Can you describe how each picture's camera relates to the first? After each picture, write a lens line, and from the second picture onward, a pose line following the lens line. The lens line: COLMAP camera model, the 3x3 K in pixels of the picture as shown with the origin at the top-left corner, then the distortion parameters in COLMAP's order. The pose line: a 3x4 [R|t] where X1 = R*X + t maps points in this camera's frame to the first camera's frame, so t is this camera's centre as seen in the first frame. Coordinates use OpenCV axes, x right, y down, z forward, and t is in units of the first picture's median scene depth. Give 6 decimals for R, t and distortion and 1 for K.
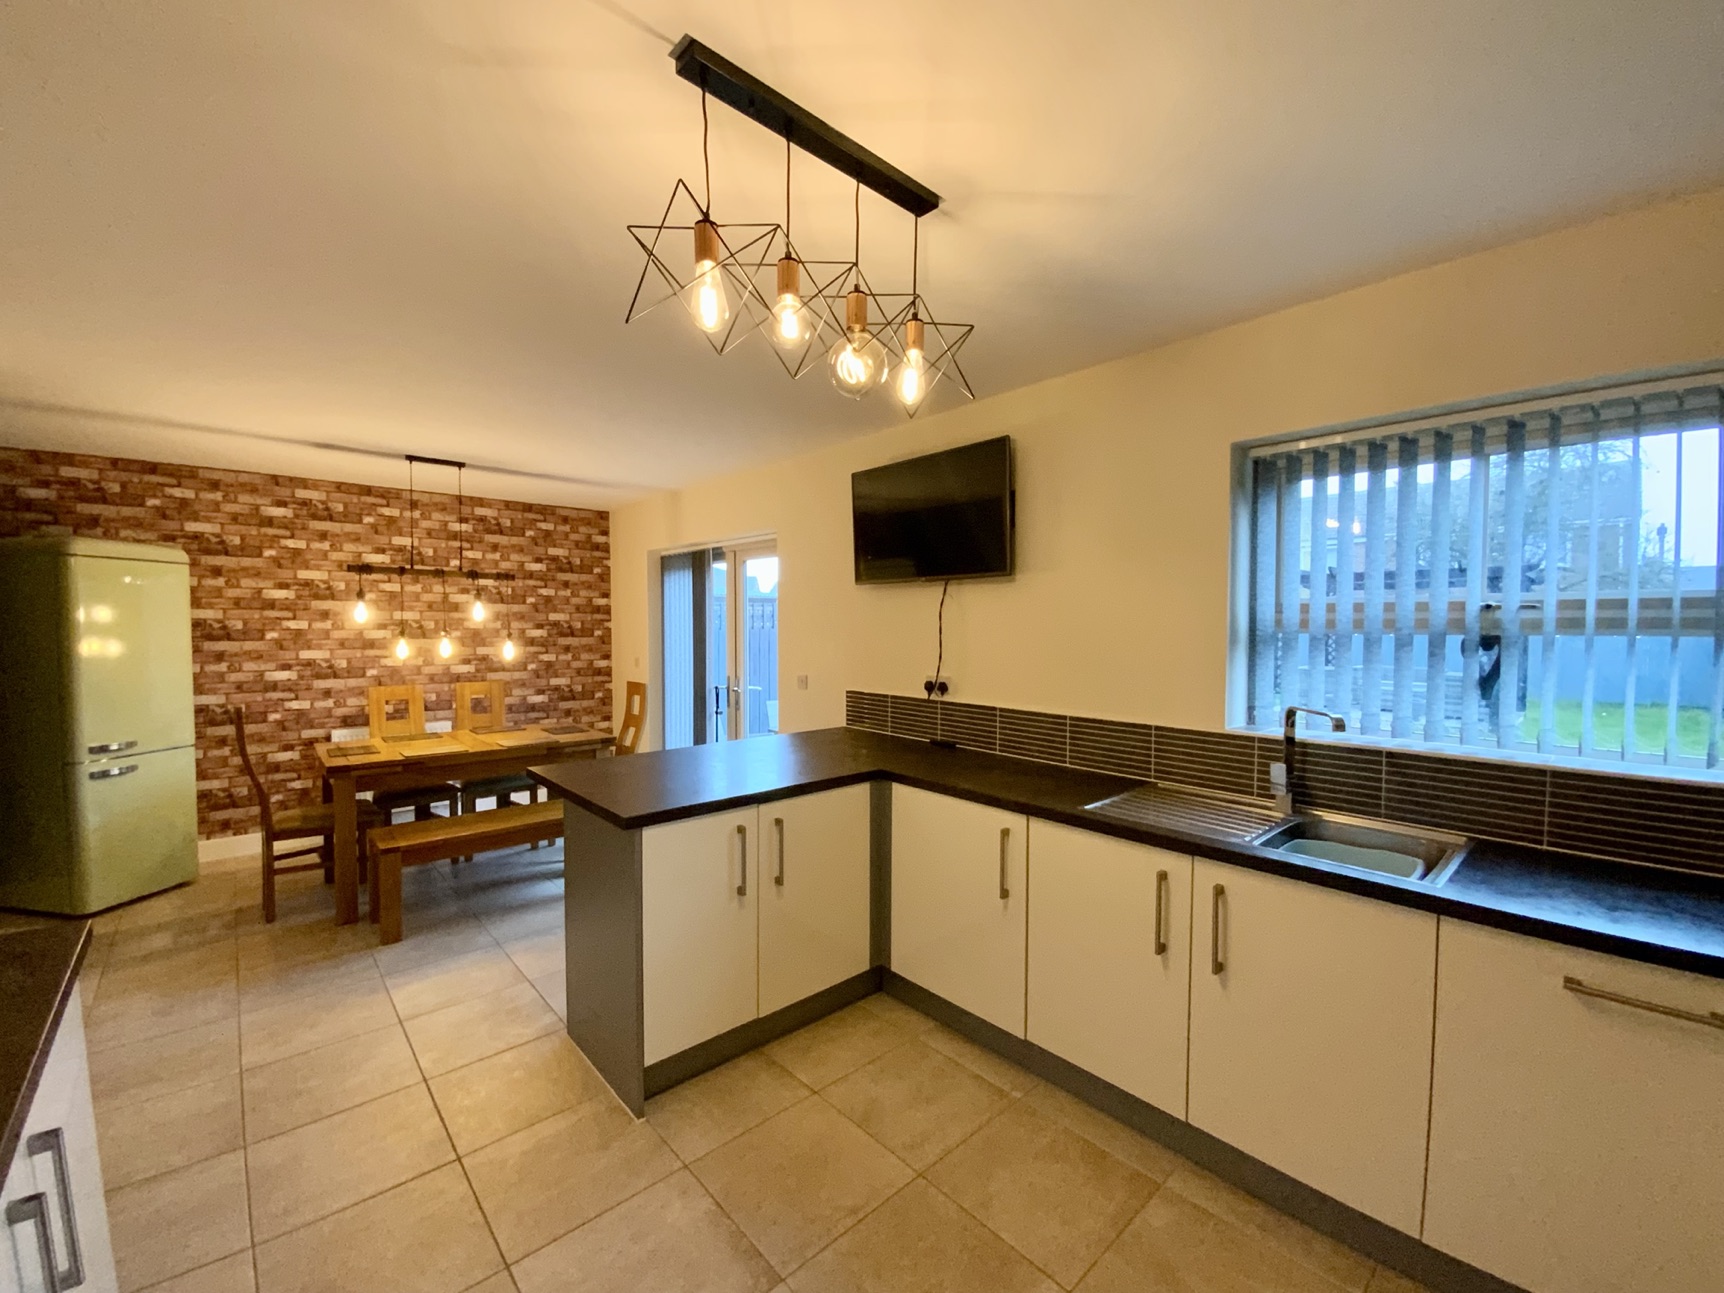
lens RADIAL K [[694.9, 0, 869.9], [0, 694.9, 654.4], [0, 0, 1]] dist [0.003941, -0.004699]
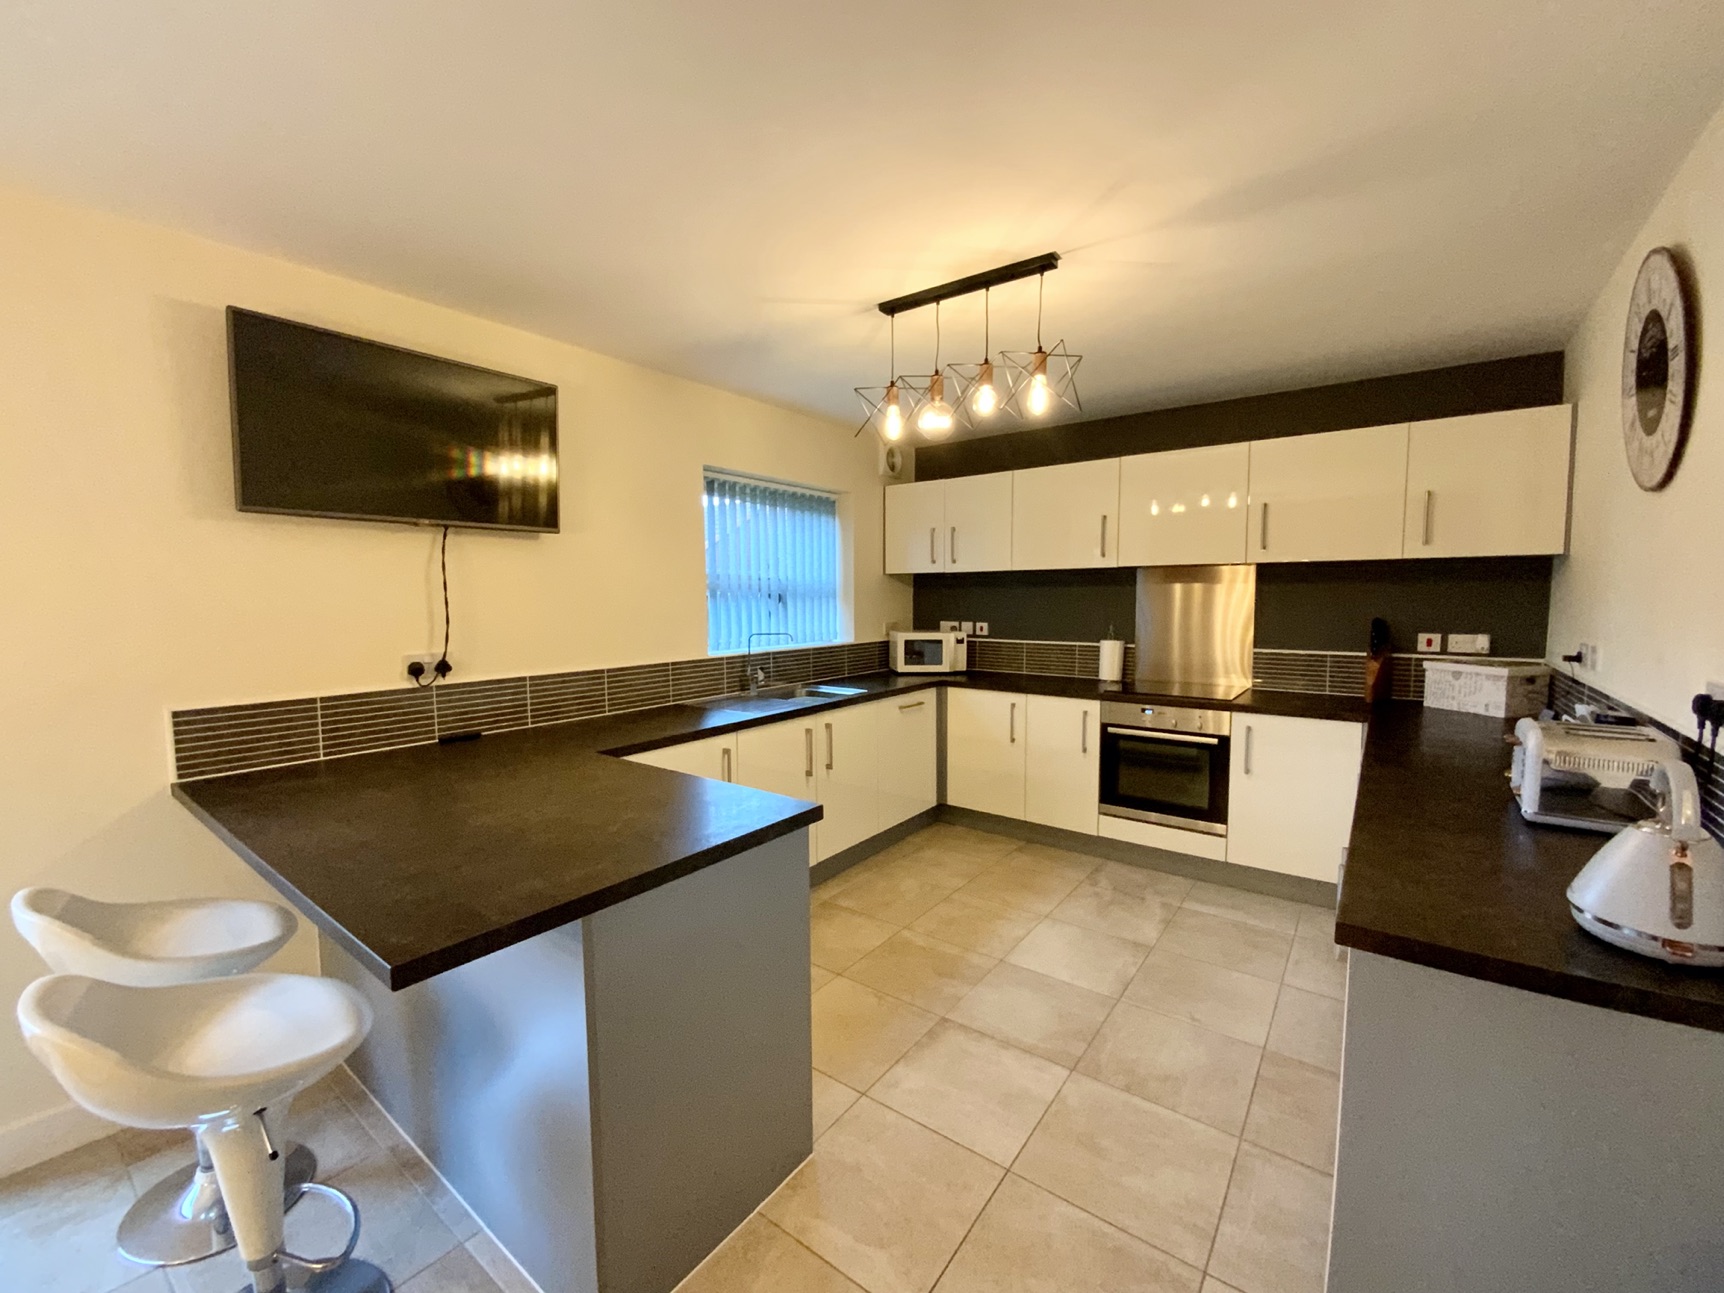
lens RADIAL K [[694.9, 0, 866.3], [0, 694.9, 650.7], [0, 0, 1]] dist [0.003941, -0.004699]
pose [[-0.194694, -0.082258, 0.977409, -0.587585], [0.049632, 0.994375, 0.093572, -0.015103], [-0.979608, 0.066728, -0.189516, 0.545854]]
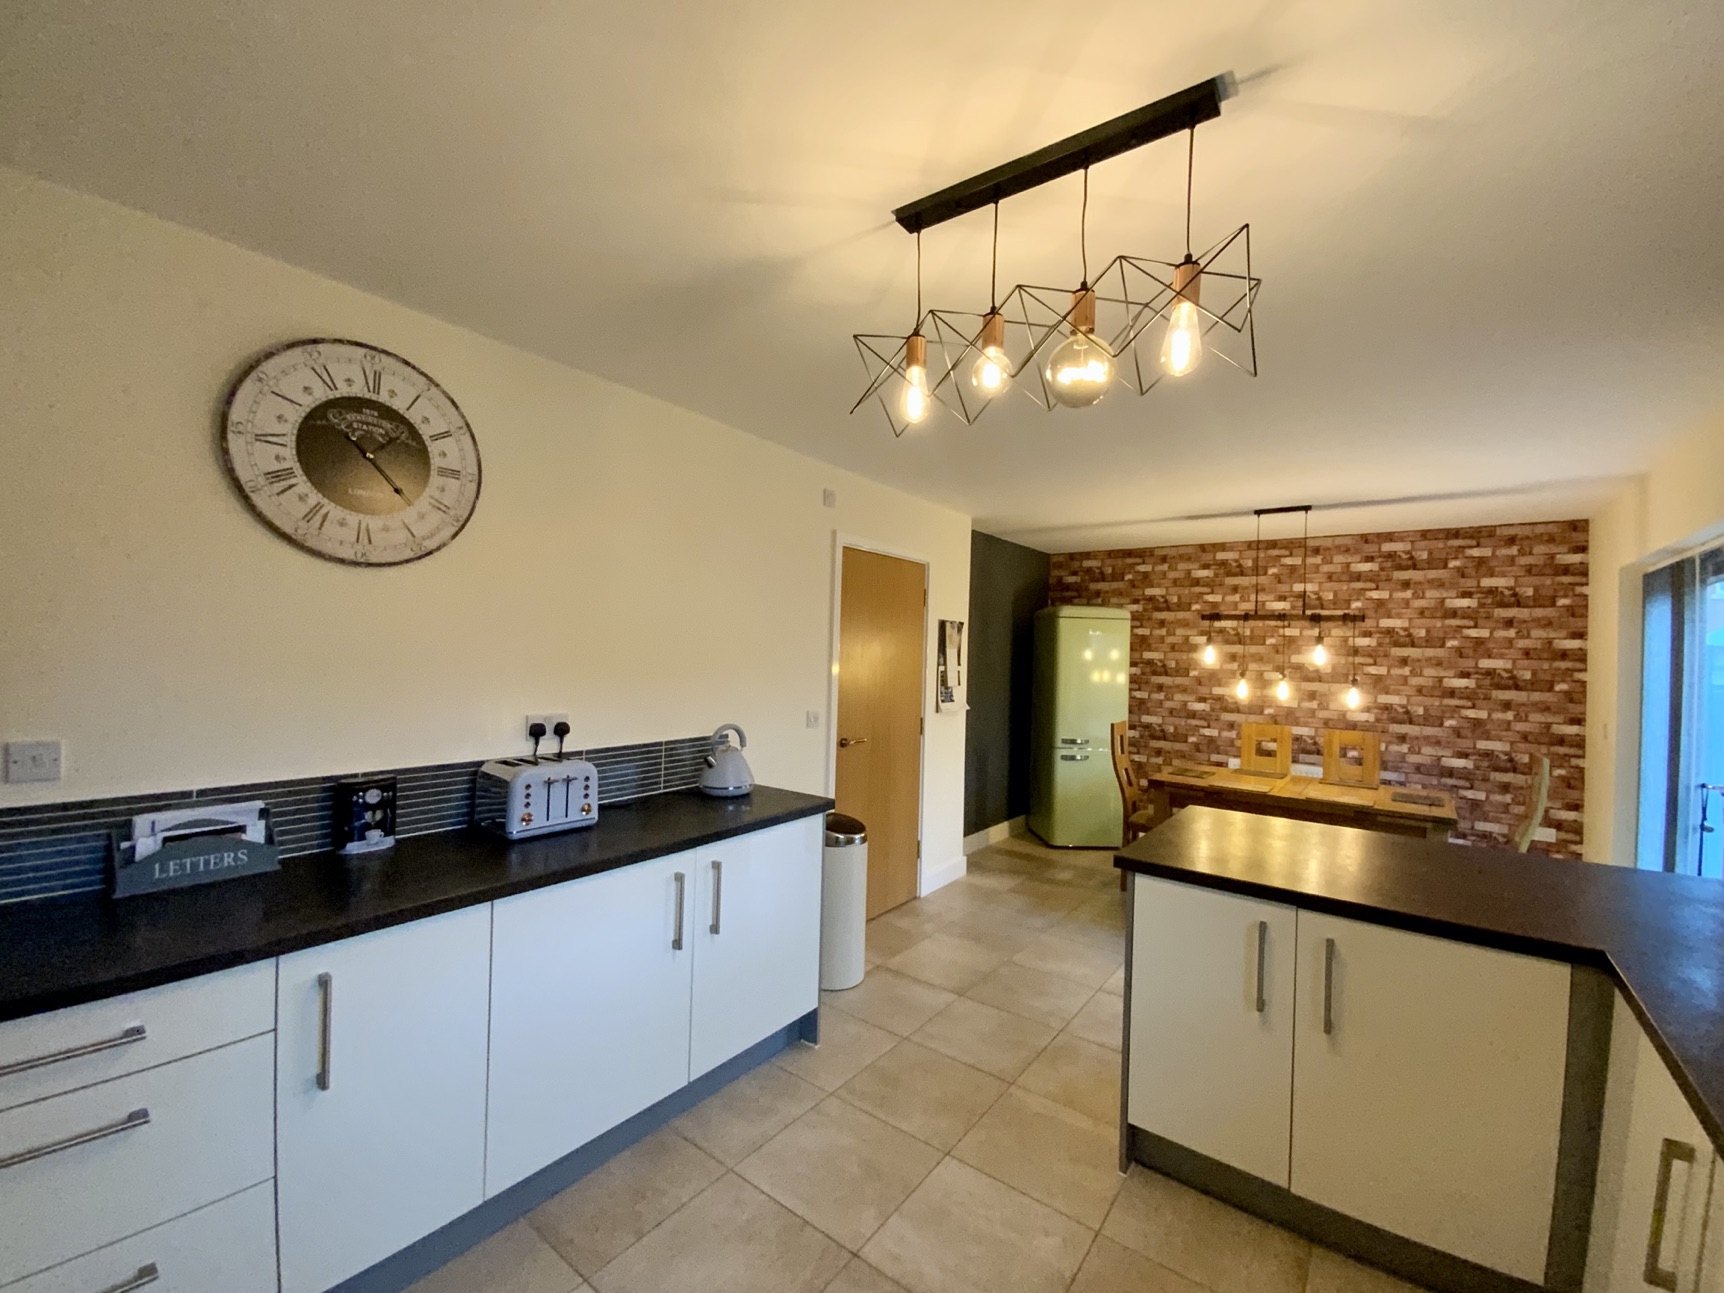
lens RADIAL K [[694.9, 0, 861.1], [0, 694.9, 651.1], [0, 0, 1]] dist [0.003941, -0.004699]
pose [[0.186817, 0.001801, -0.982393, 0.286473], [-0.072112, 0.997326, -0.011885, -0.010438], [0.979744, 0.073063, 0.186447, 0.212874]]
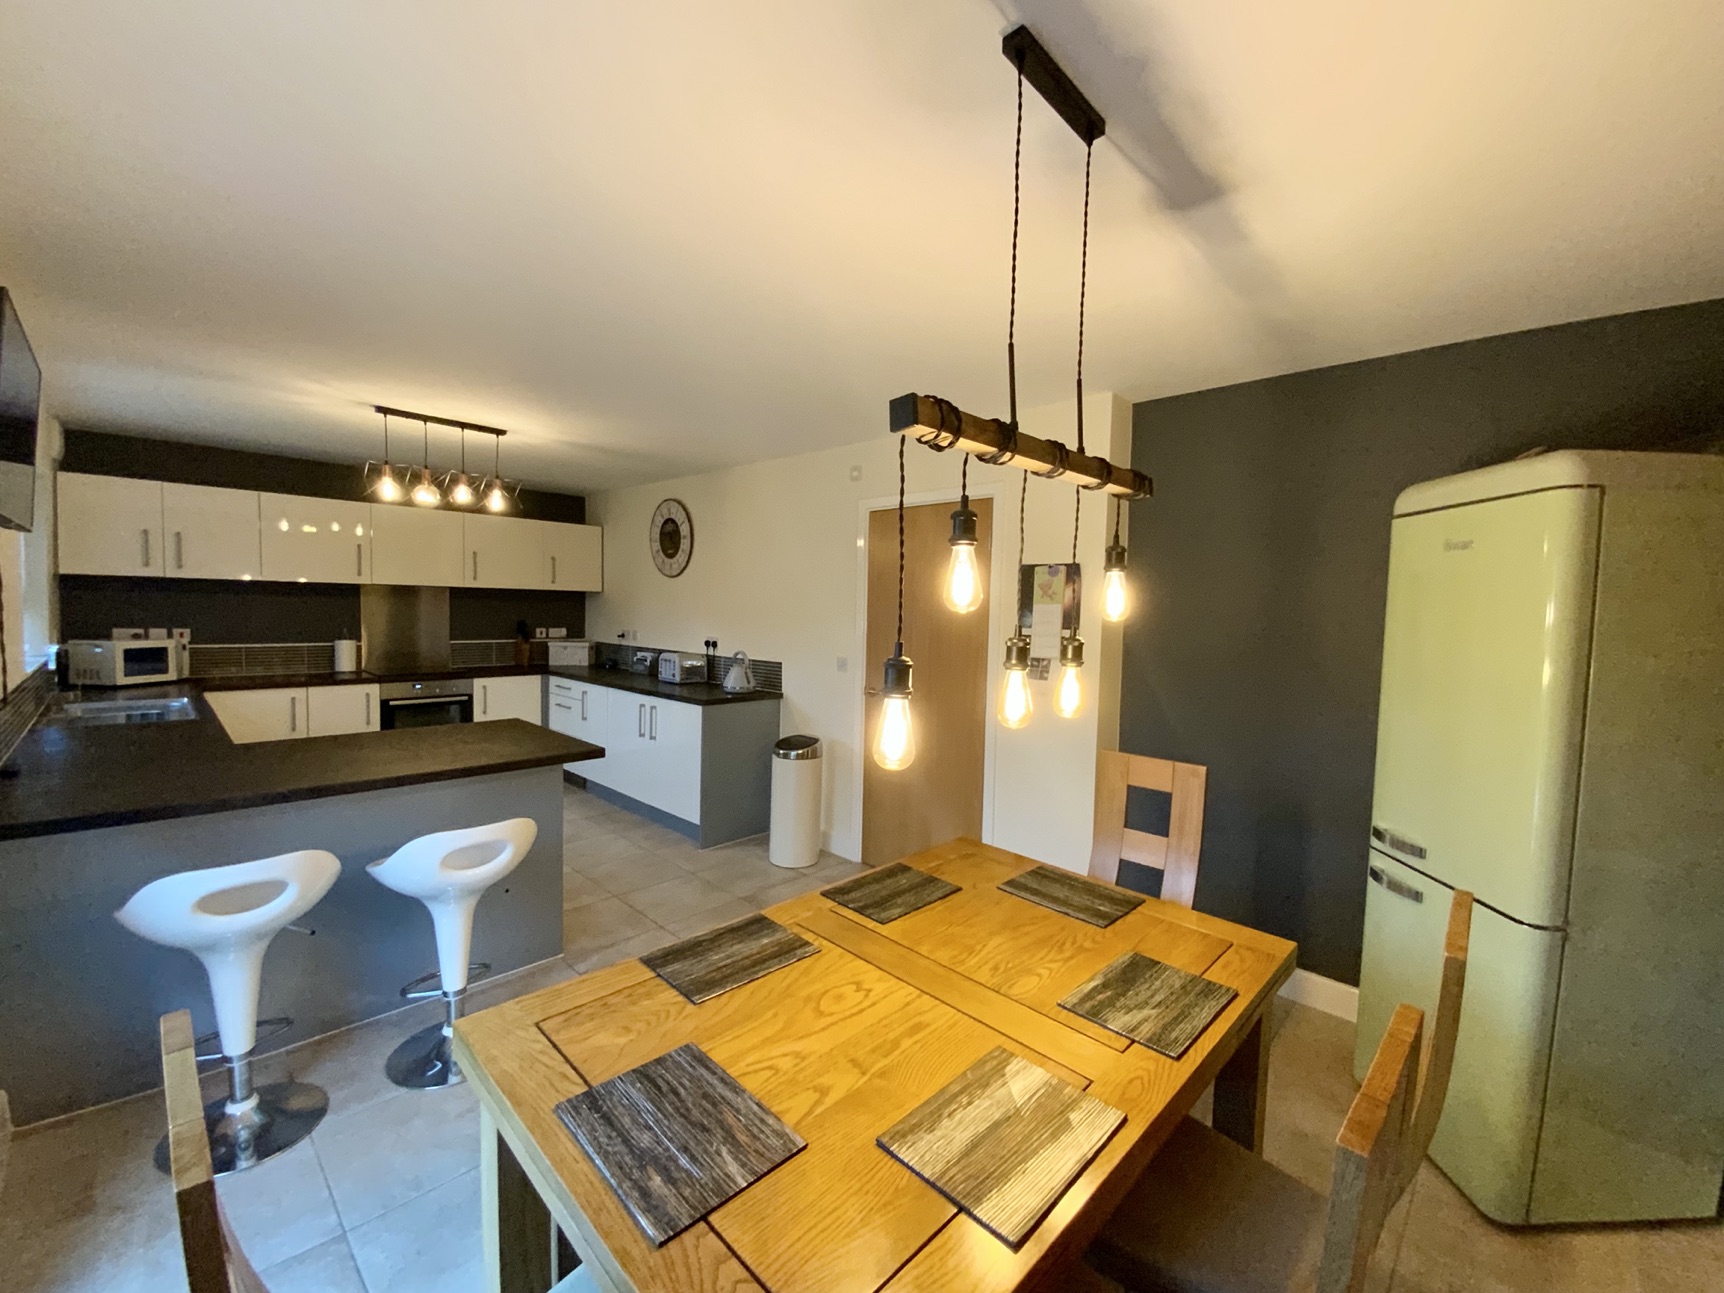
lens RADIAL K [[694.9, 0, 867.9], [0, 694.9, 647.5], [0, 0, 1]] dist [0.003941, -0.004699]
pose [[-0.997219, -0.022487, -0.071057, -0.534115], [-0.029739, 0.994266, 0.102716, -0.064175], [0.068340, 0.104544, -0.992170, 1.342673]]
